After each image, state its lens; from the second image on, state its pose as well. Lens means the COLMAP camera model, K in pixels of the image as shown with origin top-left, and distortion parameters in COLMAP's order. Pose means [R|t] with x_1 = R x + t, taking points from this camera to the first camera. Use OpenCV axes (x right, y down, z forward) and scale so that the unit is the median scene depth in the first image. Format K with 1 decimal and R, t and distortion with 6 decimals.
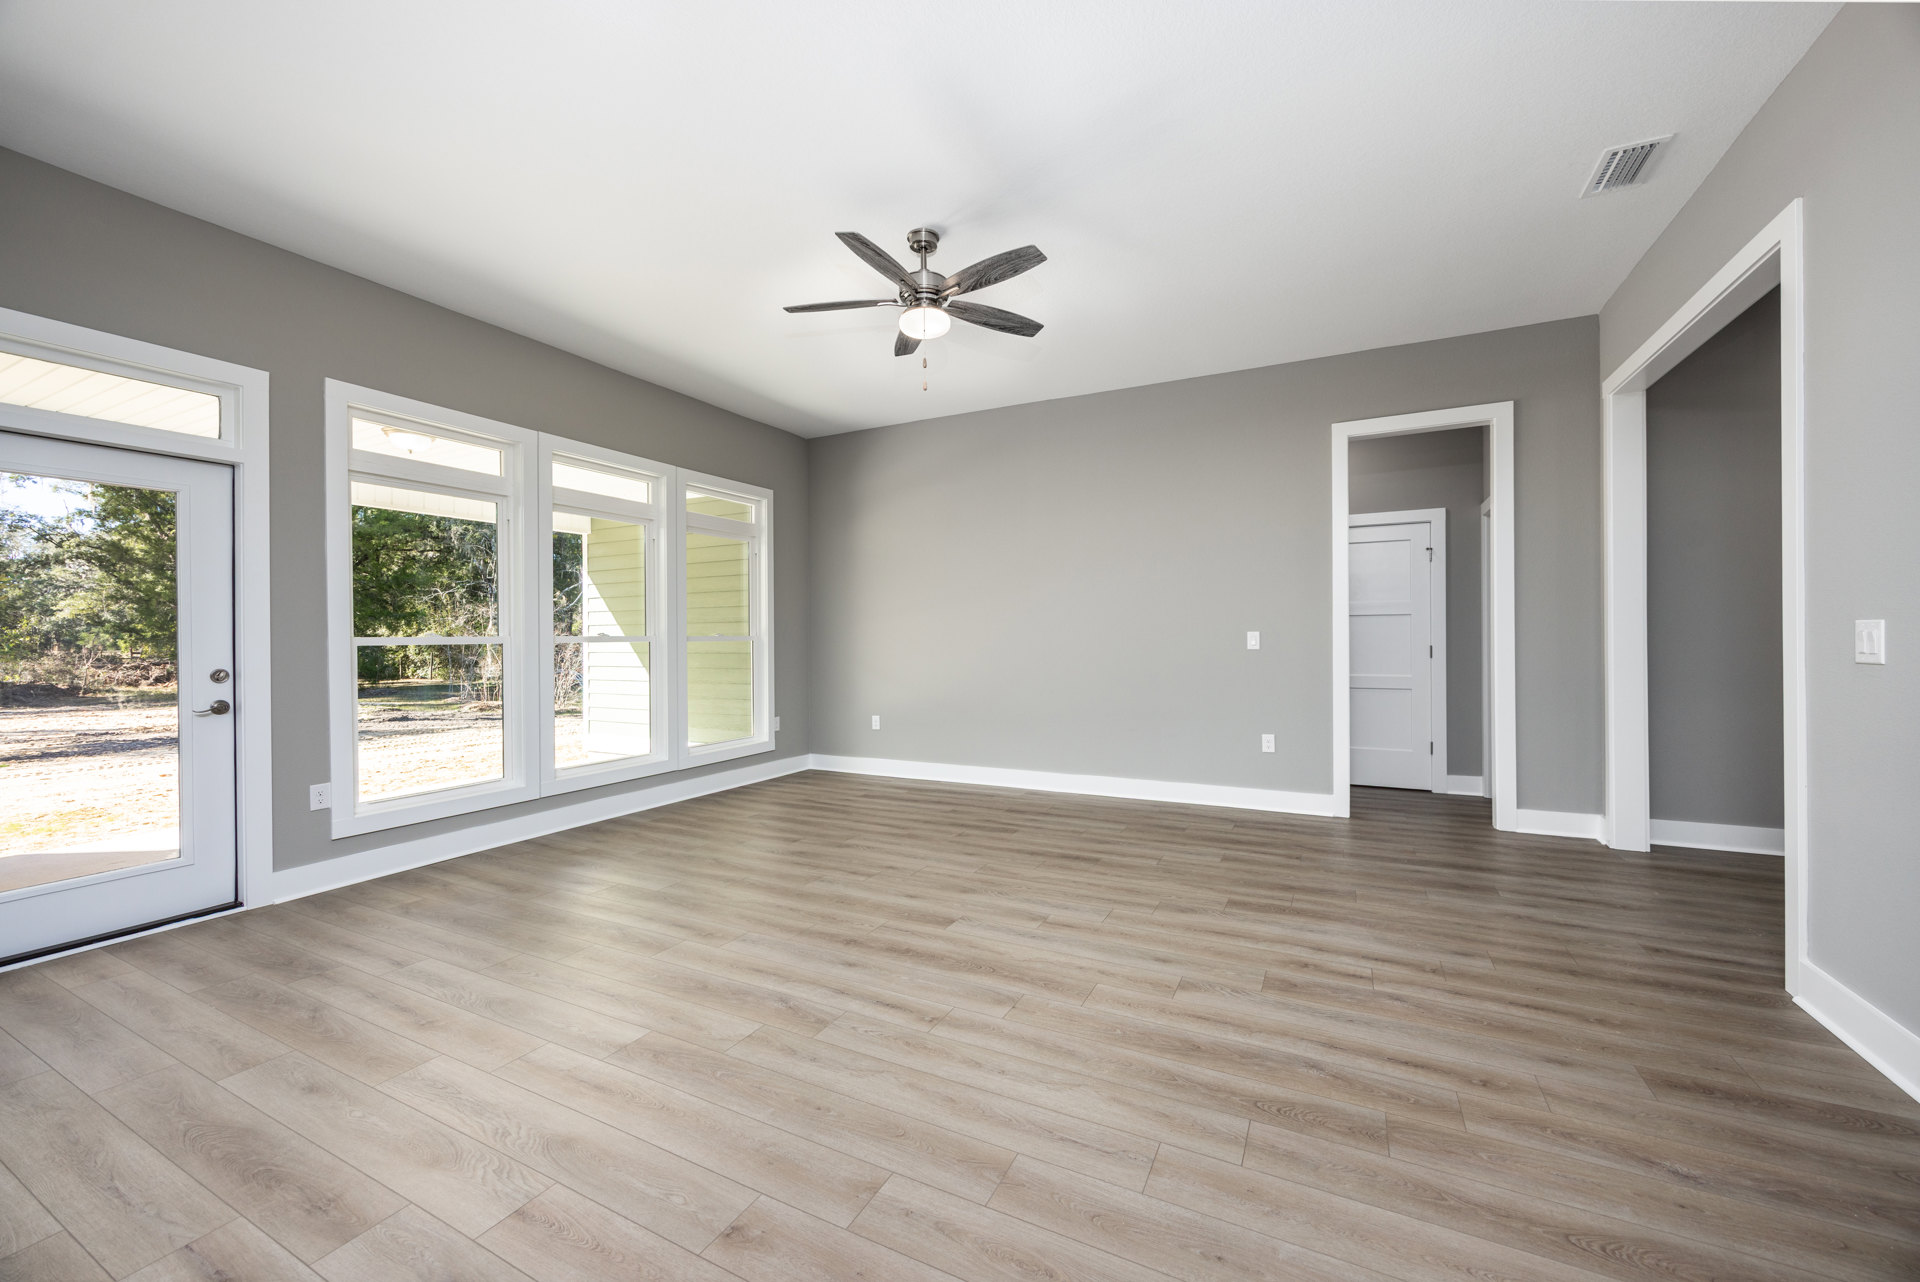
lens RADIAL K [[738.8, 0, 962.1], [0, 738.8, 641.6], [0, 0, 1]] dist [0.002770, 0.000297]
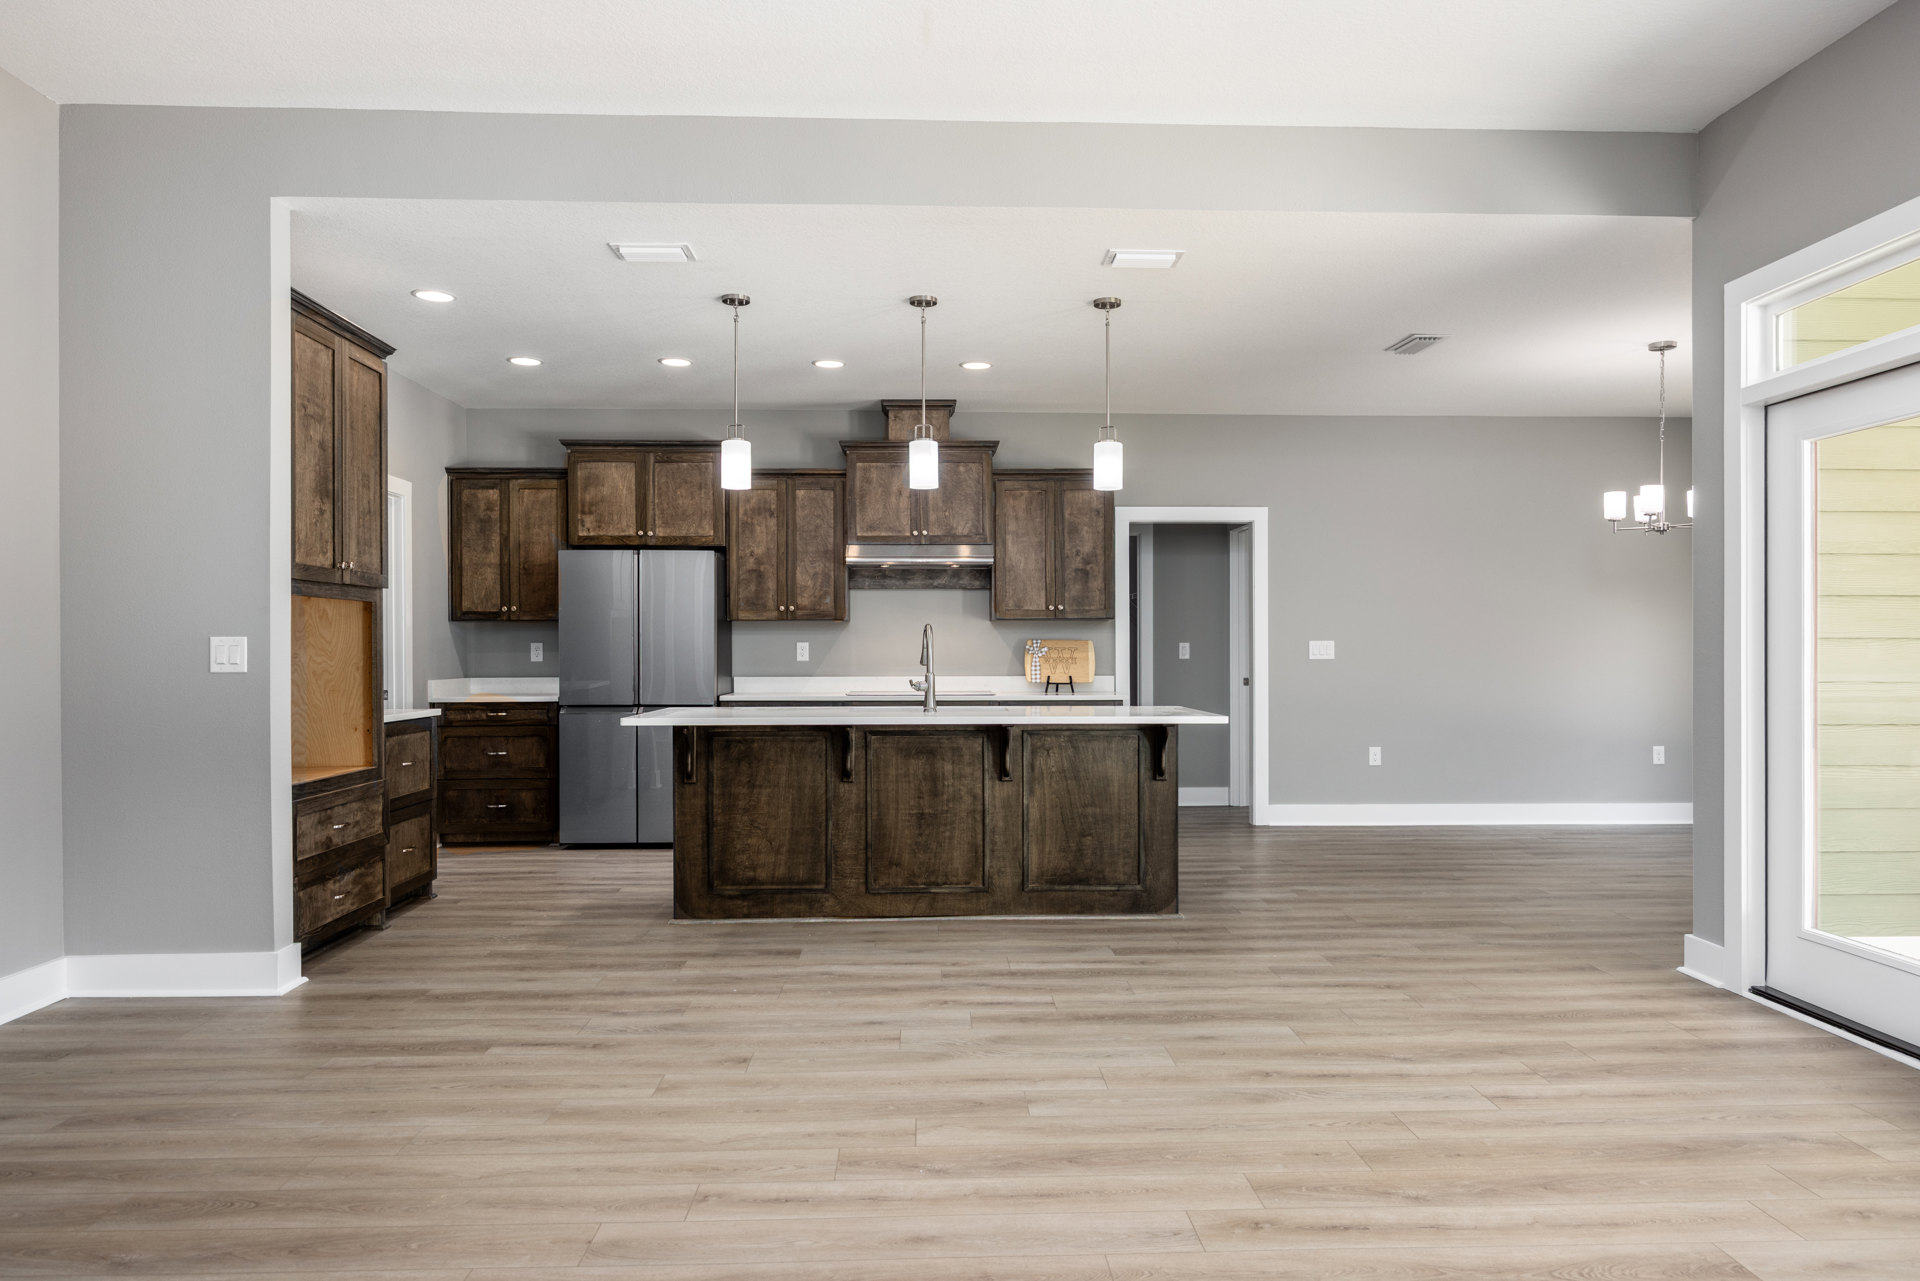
lens RADIAL K [[1217.9, 0, 964.3], [0, 1217.9, 643.5], [0, 0, 1]] dist [-0.005096, -0.000330]
pose [[-0.870116, 0.009640, -0.492752, 0.212072], [0.008738, 0.999953, 0.004133, -0.004646], [0.492769, -0.000709, -0.870160, 1.477329]]
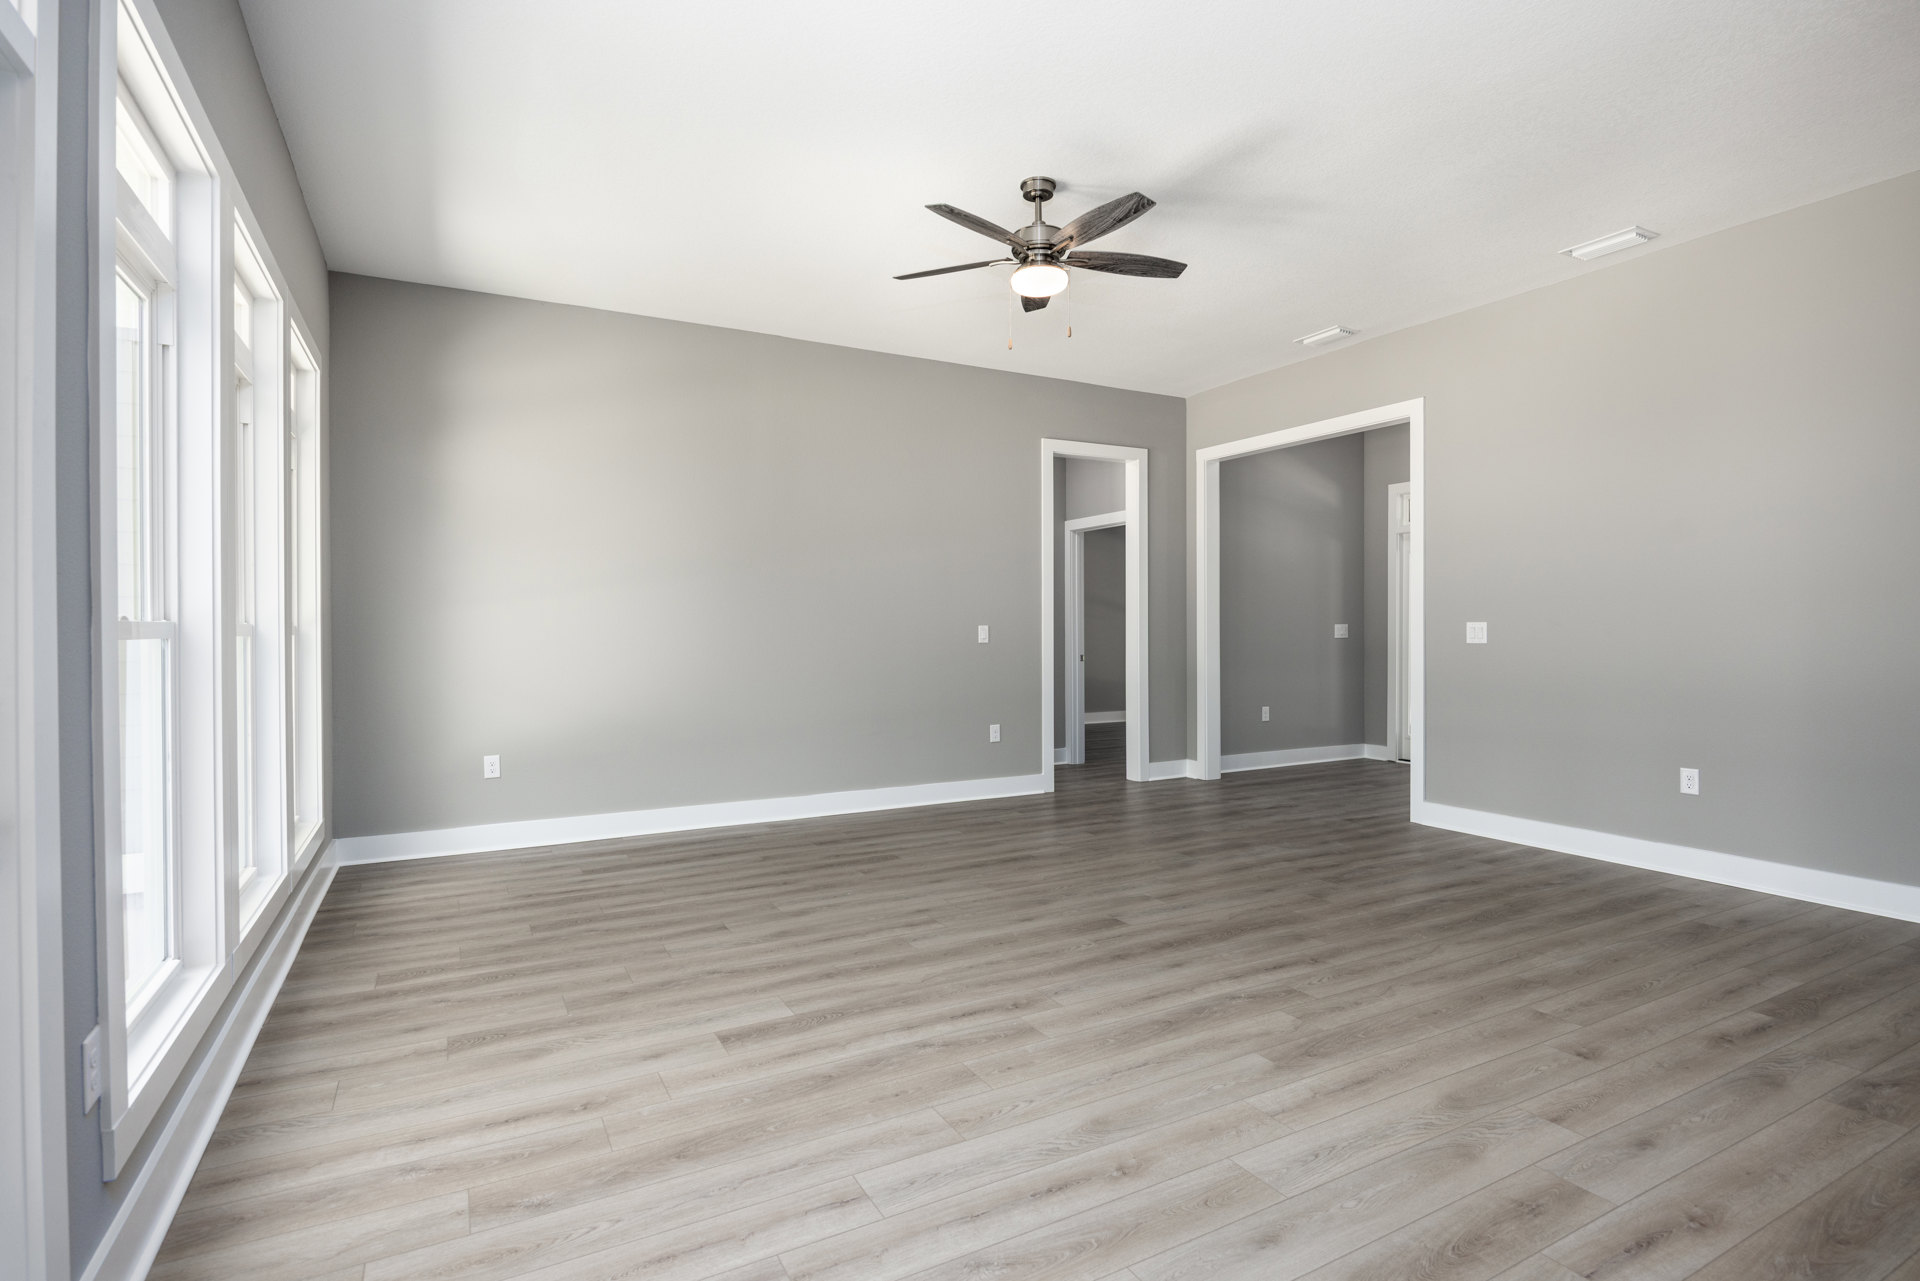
lens RADIAL K [[961.3, 0, 958.9], [0, 961.3, 635.7], [0, 0, 1]] dist [-0.003152, -0.000809]
pose [[0.559111, 0.000697, 0.829093, -1.109633], [0.003801, 0.999987, -0.003404, 0.008344], [-0.829084, 0.005054, 0.559101, 0.437915]]
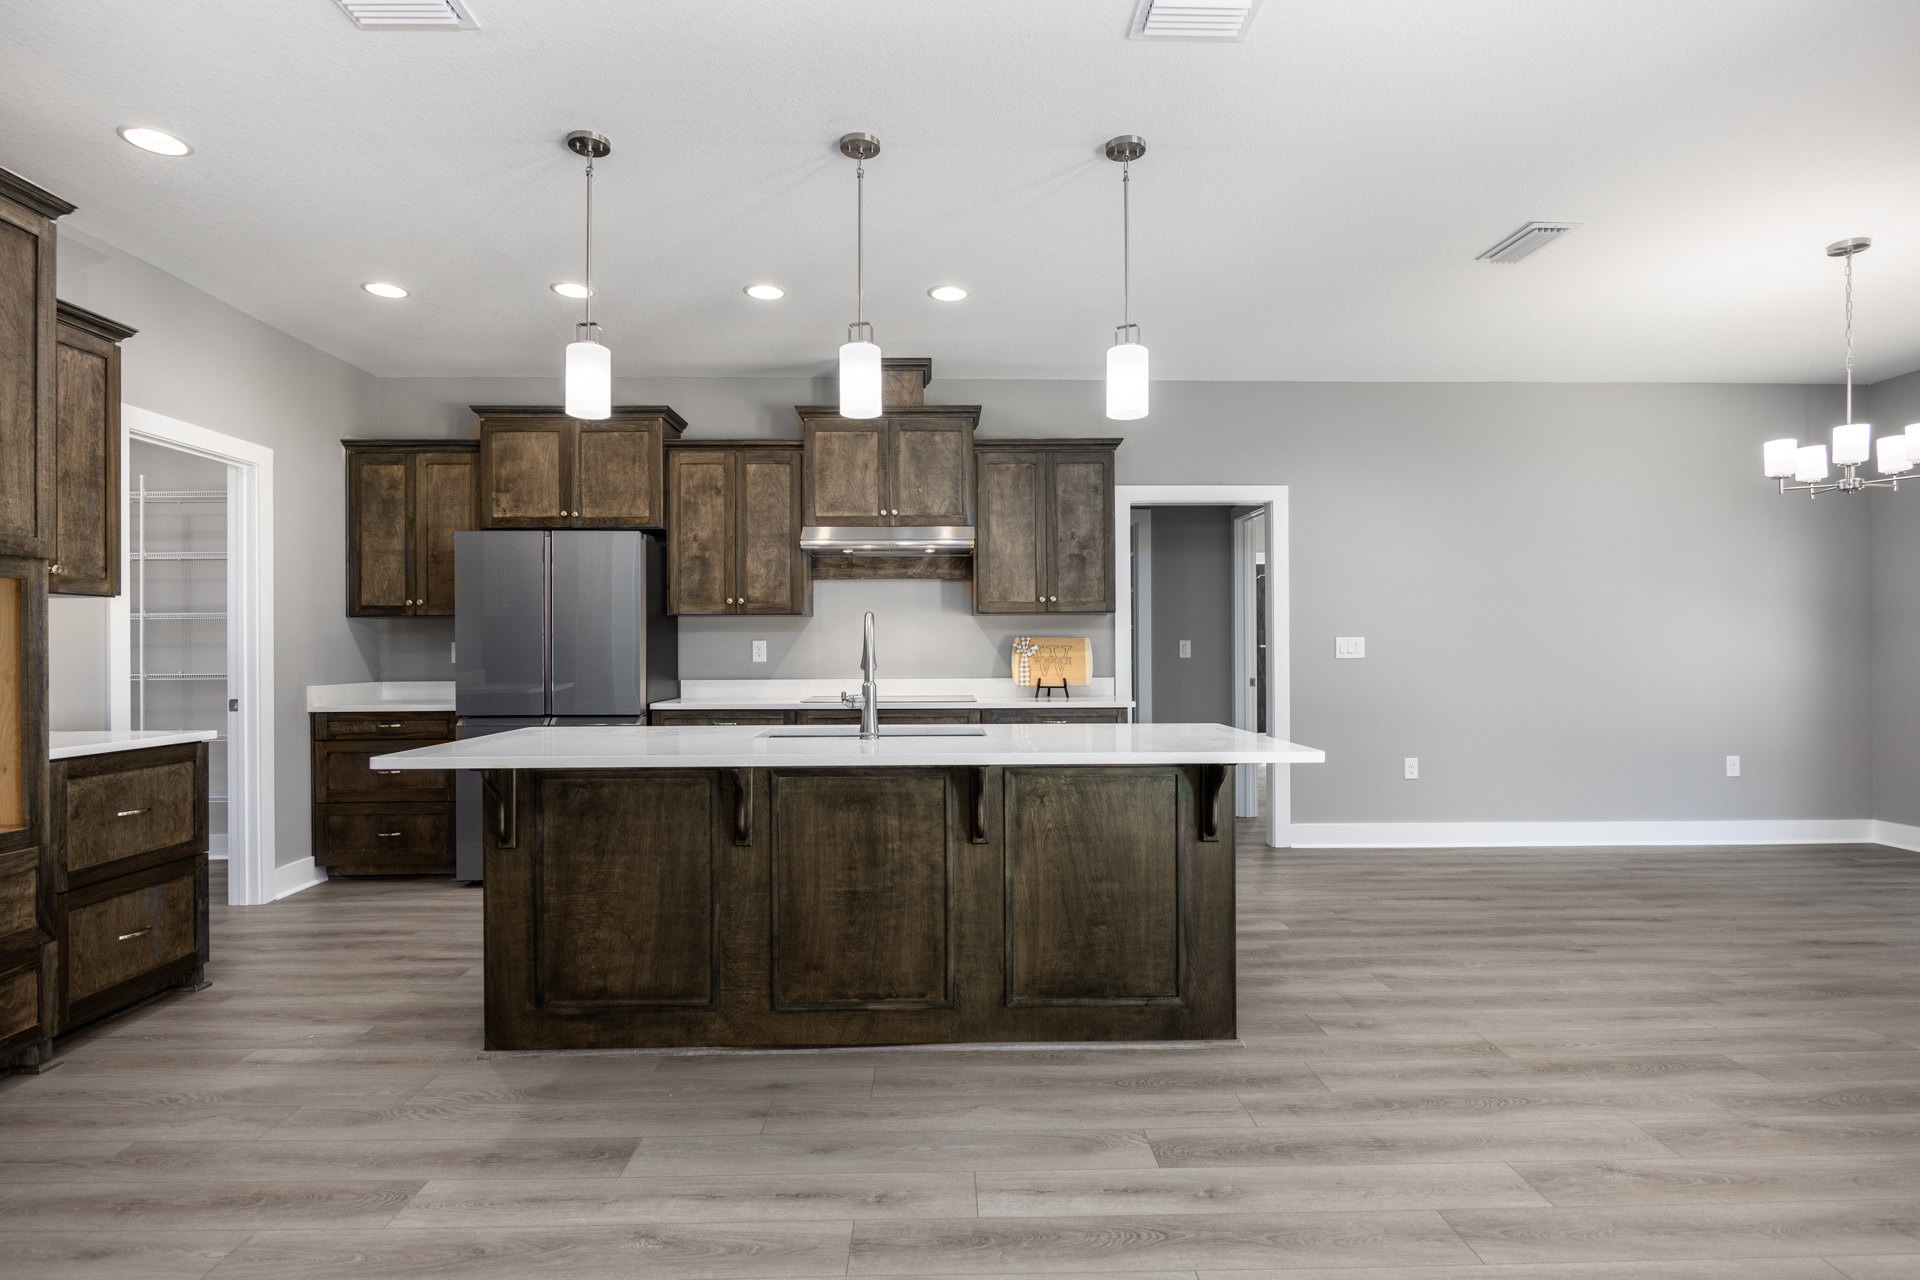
lens RADIAL K [[961.3, 0, 952.2], [0, 961.3, 649.5], [0, 0, 1]] dist [-0.003152, -0.000809]
pose [[-0.878624, 0.014890, -0.477281, -0.235526], [0.011506, 0.999884, 0.010012, 0.003733], [0.477375, 0.003305, -0.878694, 0.788998]]
